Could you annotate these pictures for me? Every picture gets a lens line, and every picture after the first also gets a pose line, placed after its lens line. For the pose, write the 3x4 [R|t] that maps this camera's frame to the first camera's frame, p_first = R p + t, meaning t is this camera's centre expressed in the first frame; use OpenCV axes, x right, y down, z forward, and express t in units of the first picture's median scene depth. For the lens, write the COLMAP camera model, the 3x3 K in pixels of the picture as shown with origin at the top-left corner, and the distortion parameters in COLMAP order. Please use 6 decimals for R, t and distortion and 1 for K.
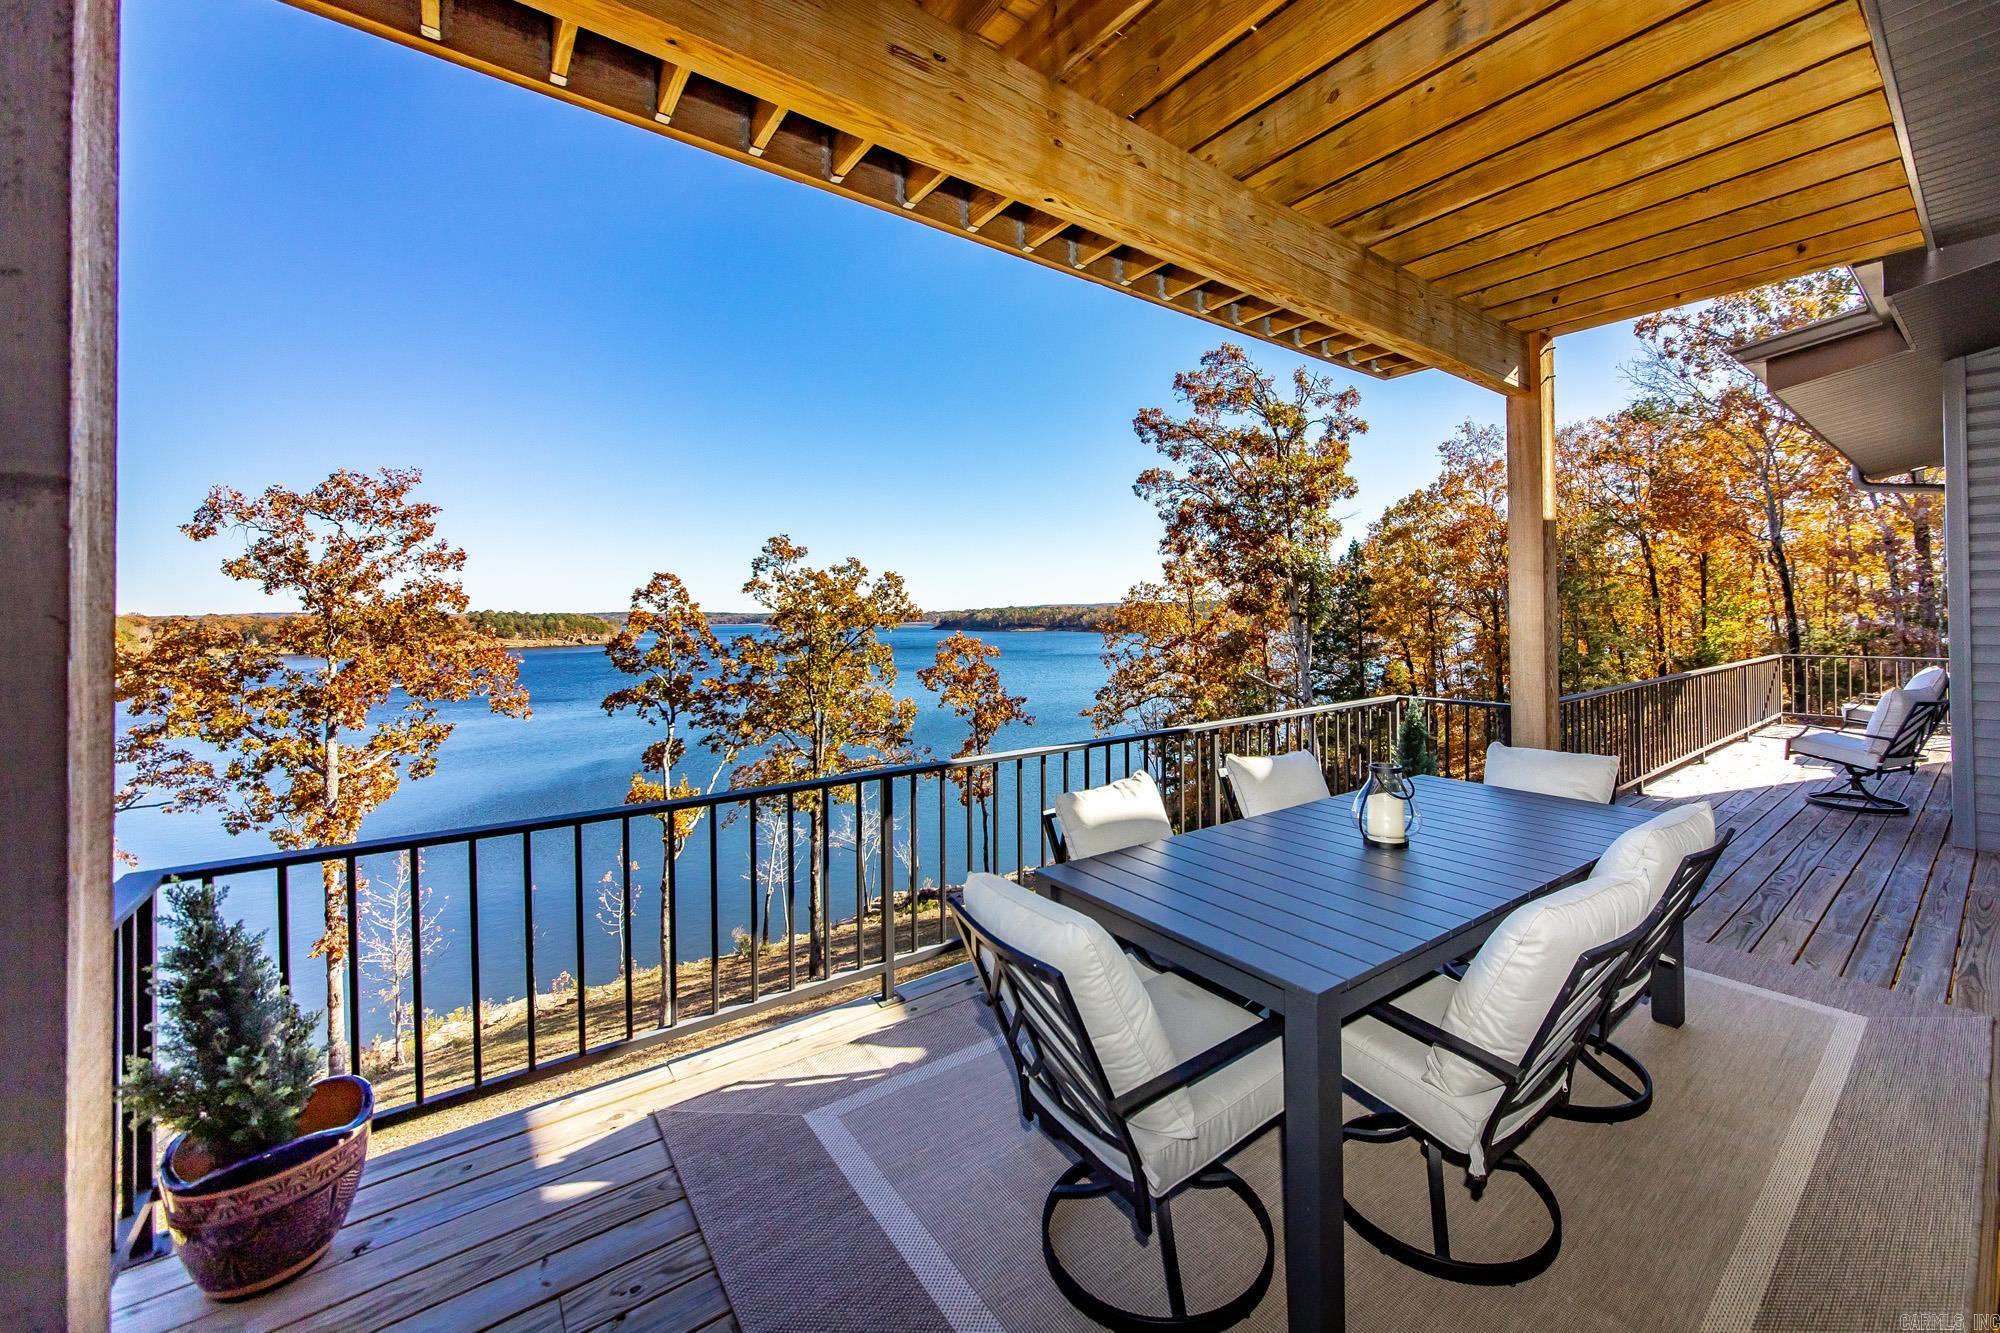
lens RADIAL K [[774.6, 0, 1052.1], [0, 774.6, 580.4], [0, 0, 1]] dist [-0.001830, -0.000086]
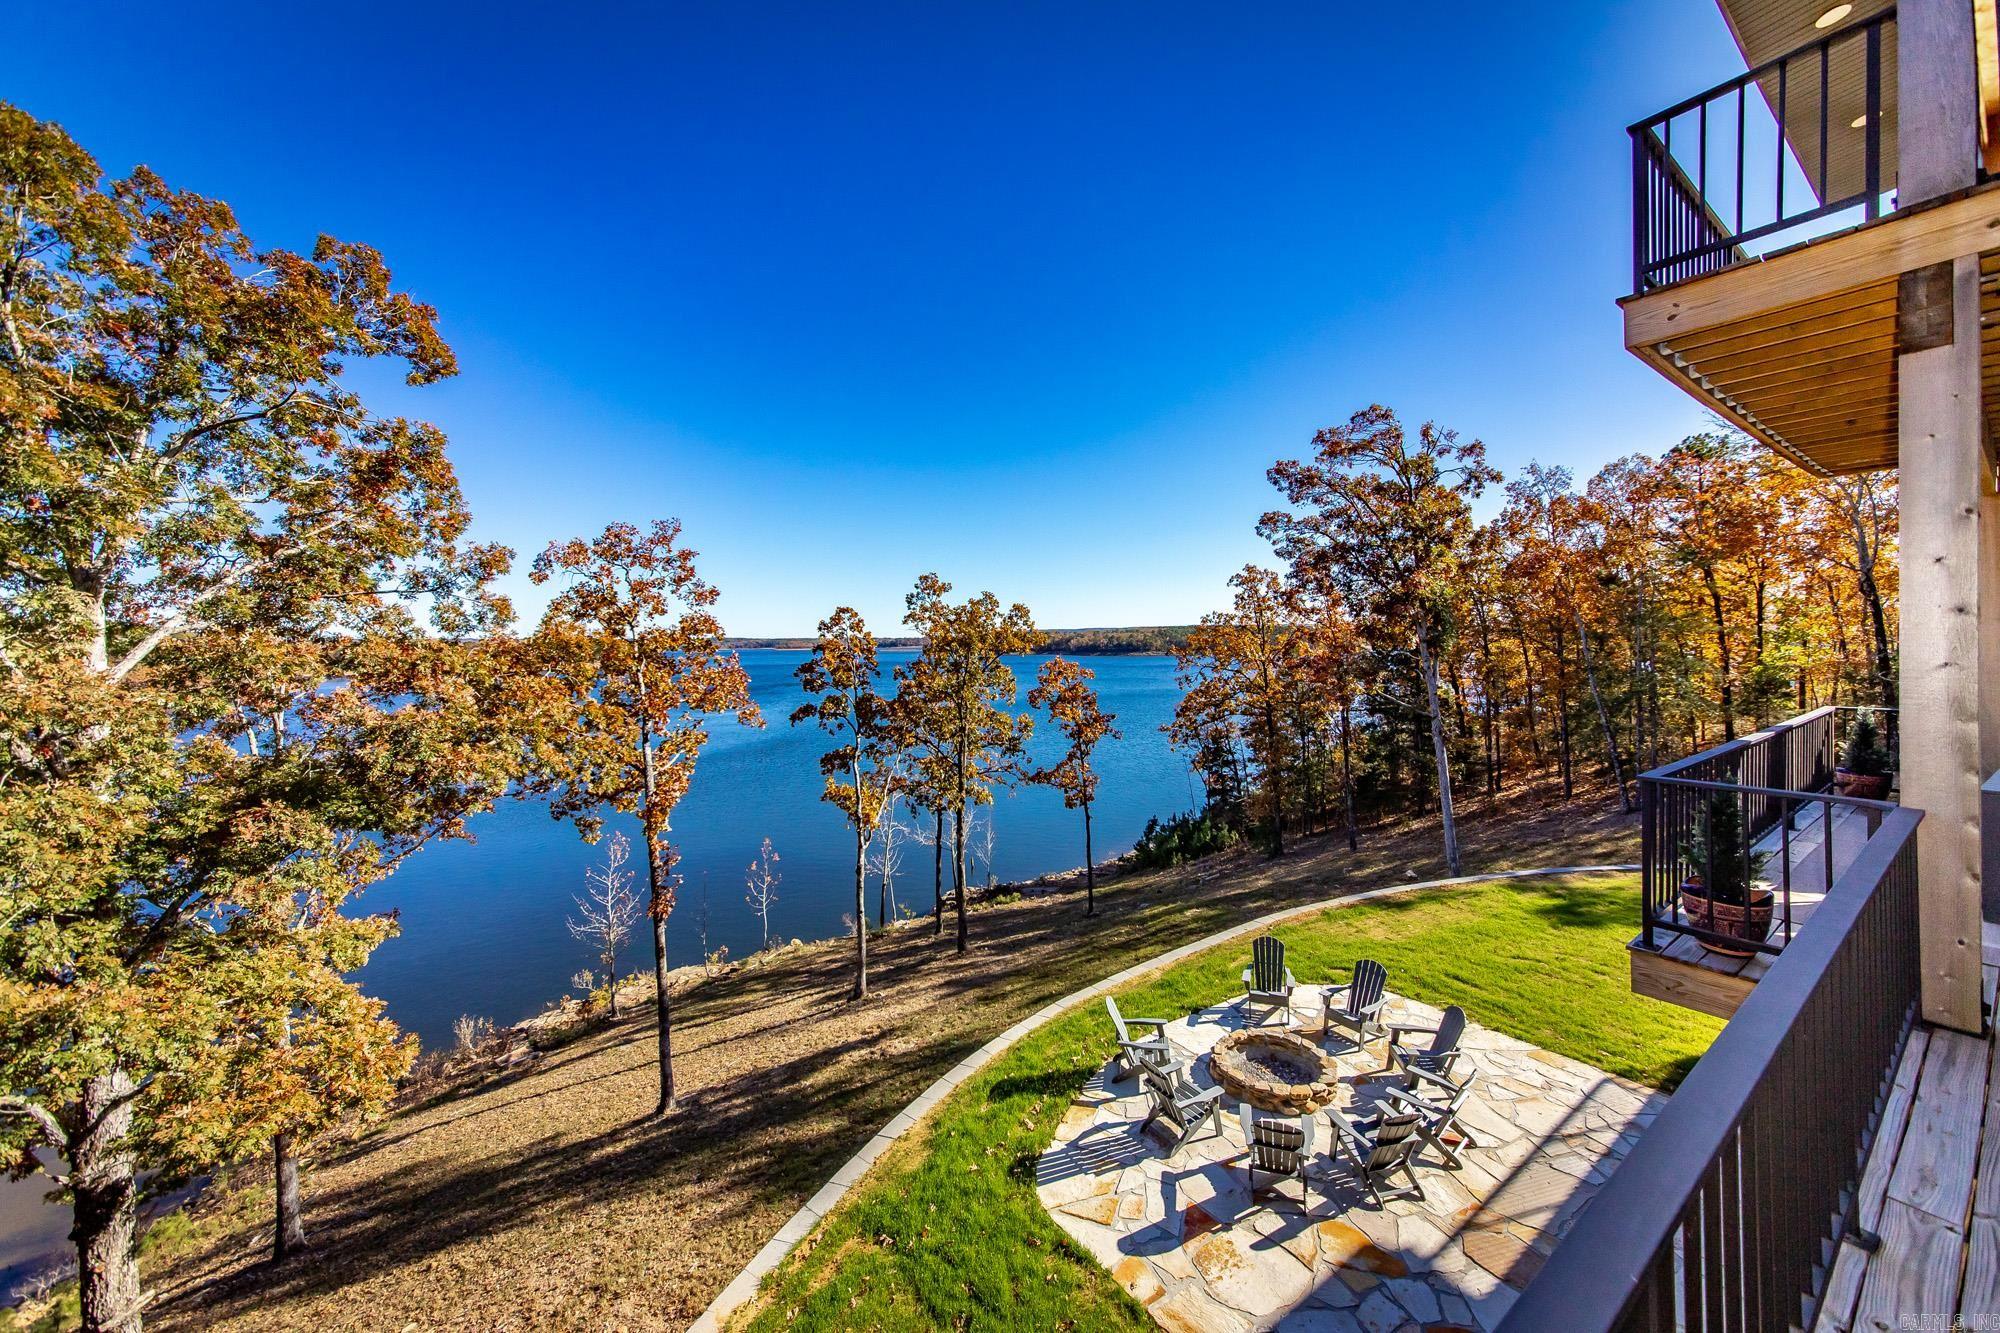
lens RADIAL K [[727.0, 0, 997.4], [0, 727.0, 630.7], [0, 0, 1]] dist [-0.001704, -0.000375]
pose [[0.998518, 0.000866, -0.054418, -0.217360], [0.000944, 0.999448, 0.033218, -0.008224], [0.054417, -0.033220, 0.997966, -0.082442]]
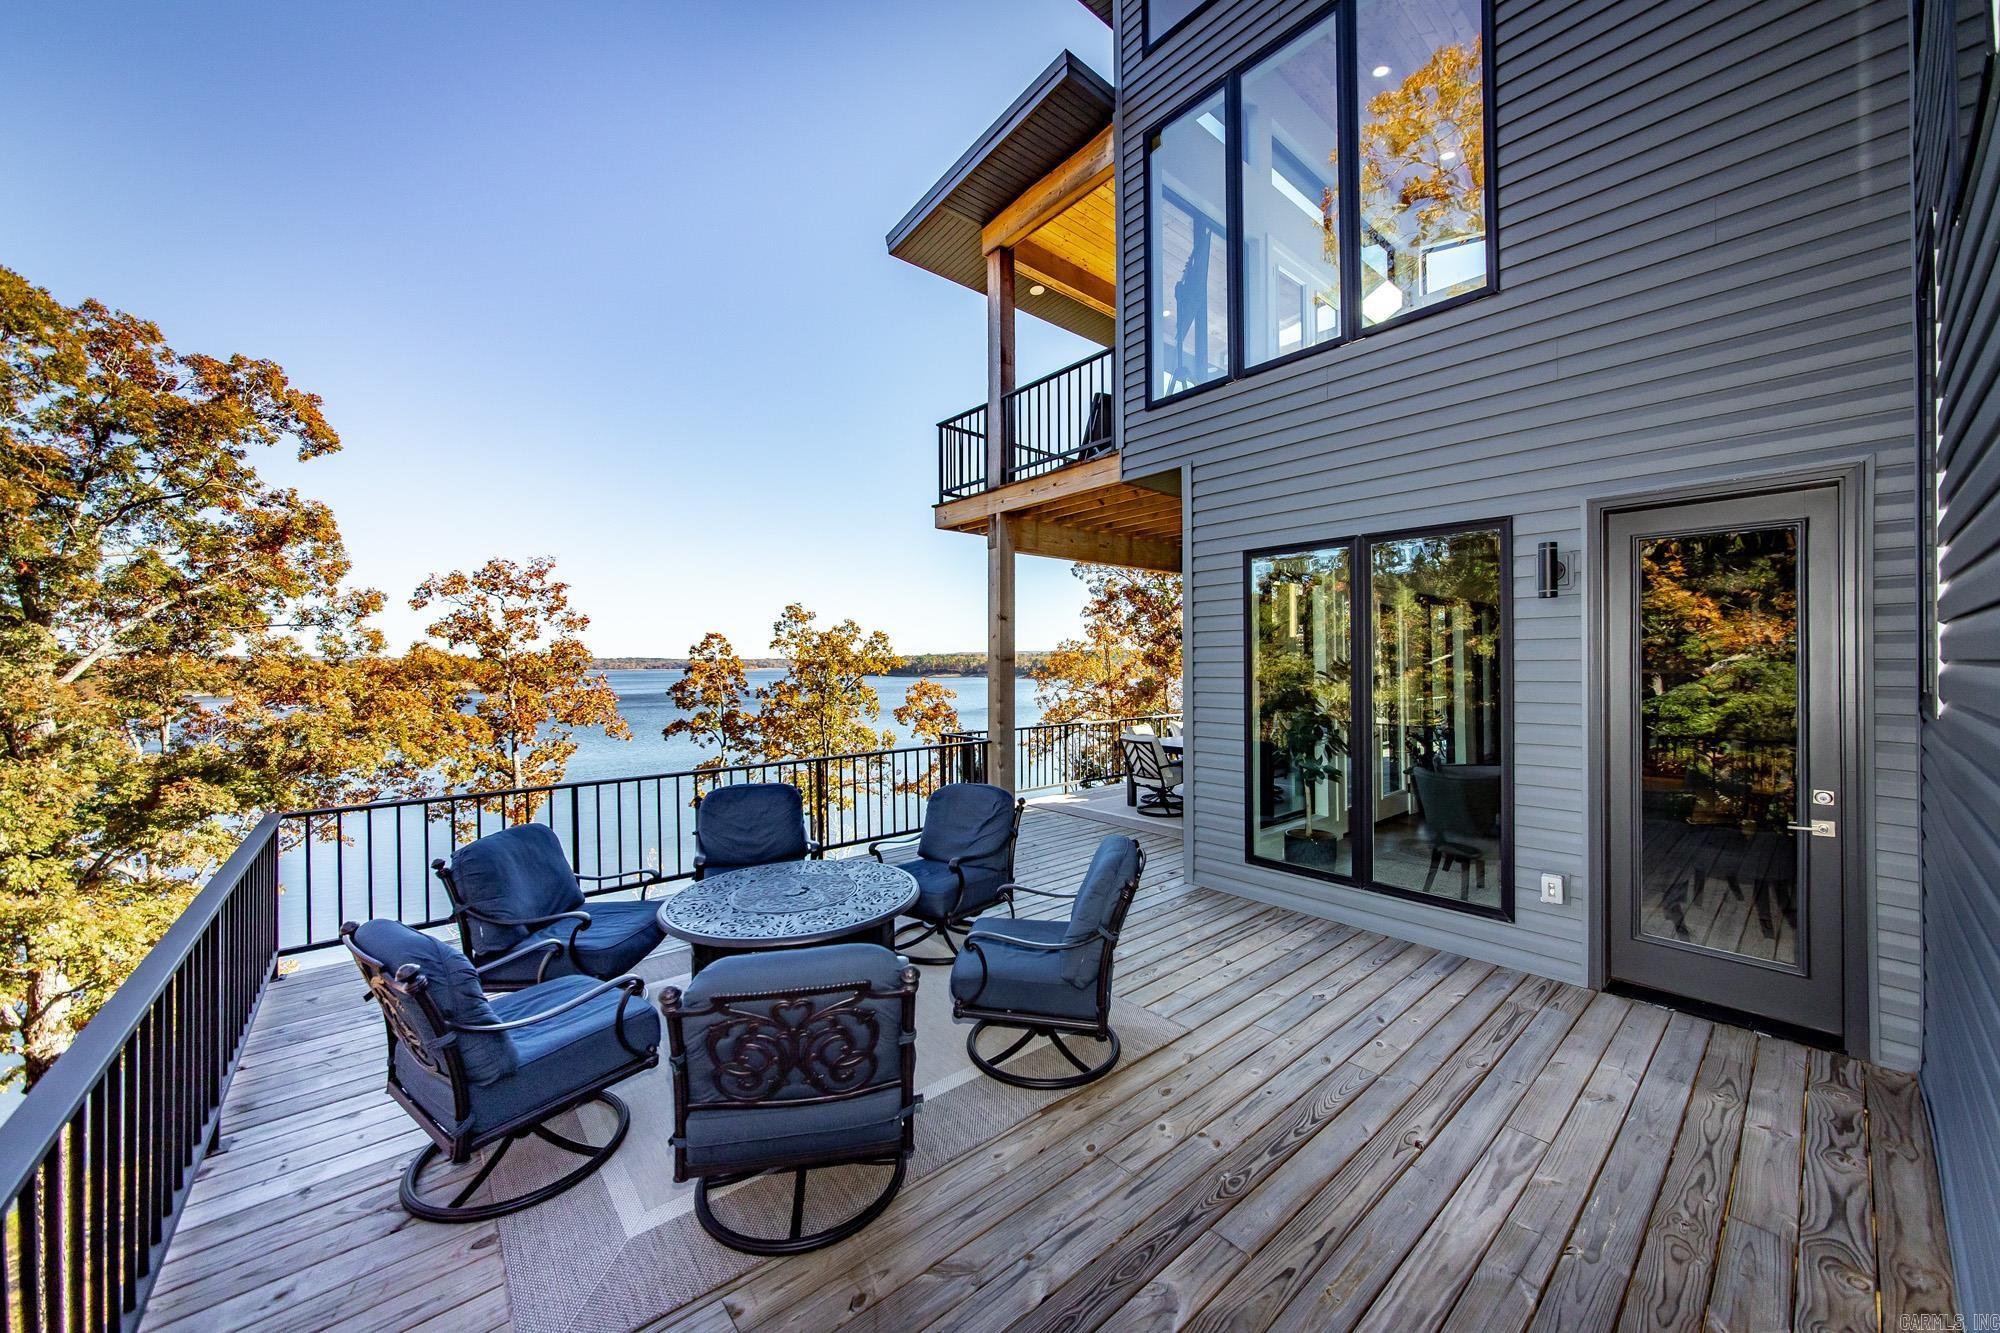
lens RADIAL K [[724.1, 0, 997.0], [0, 724.1, 641.3], [0, 0, 1]] dist [0.000689, 0.000376]
pose [[0.999020, 0.007753, 0.043579, -0.079160], [-0.008454, 0.999837, 0.015936, -0.017603], [-0.043448, -0.016289, 0.998923, -0.247963]]
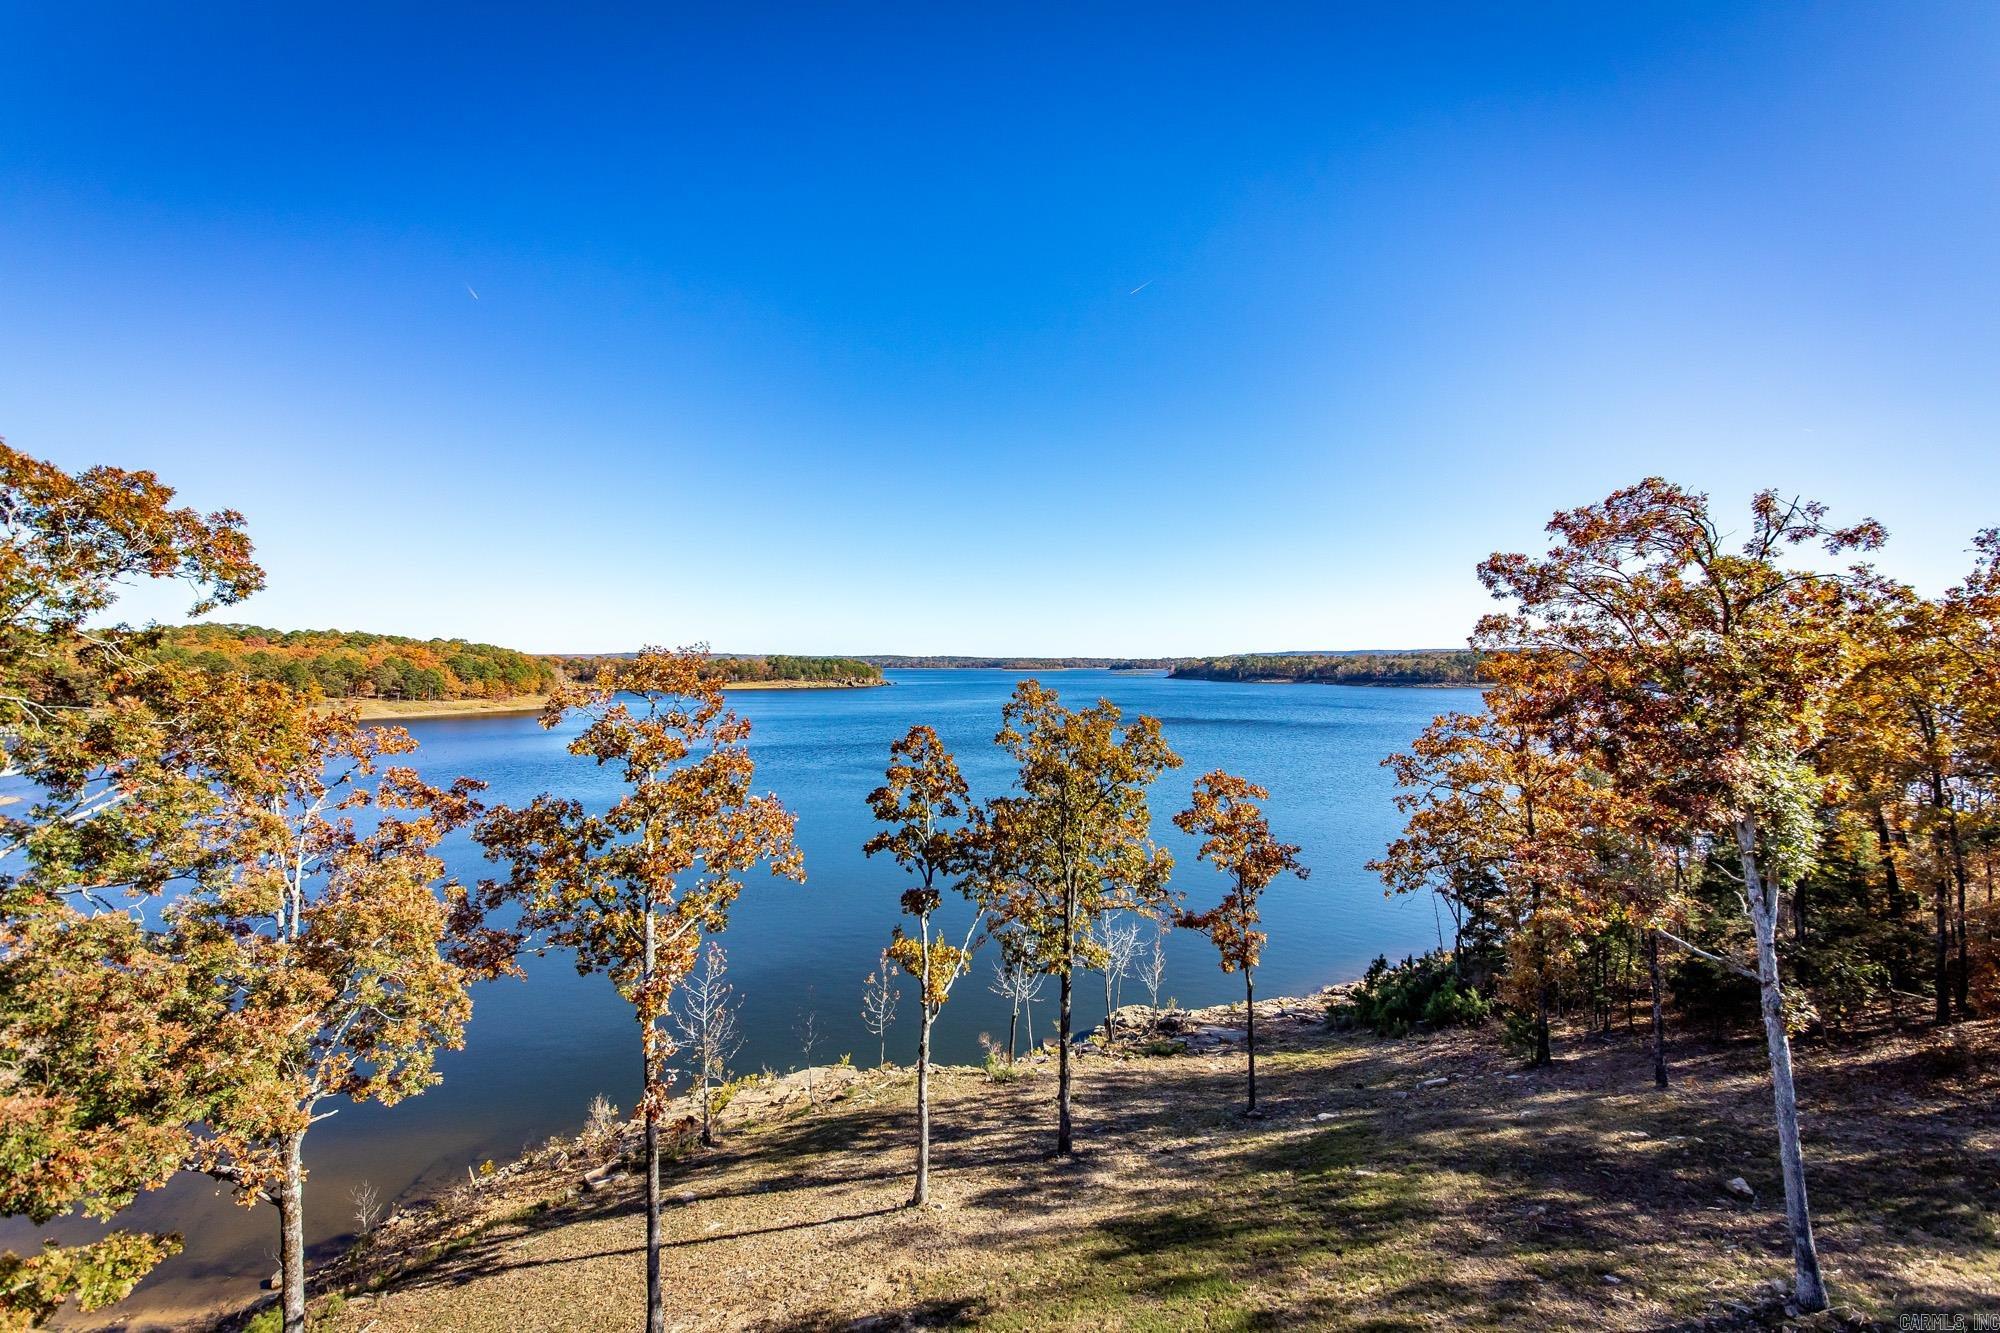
lens RADIAL K [[799.8, 0, 998.5], [0, 799.8, 657.3], [0, 0, 1]] dist [-0.002171, -0.000551]
pose [[0.935869, 0.014280, -0.352059, -0.054325], [0.000649, 0.999107, 0.042251, -0.141775], [0.352348, -0.039770, 0.935024, 0.094135]]
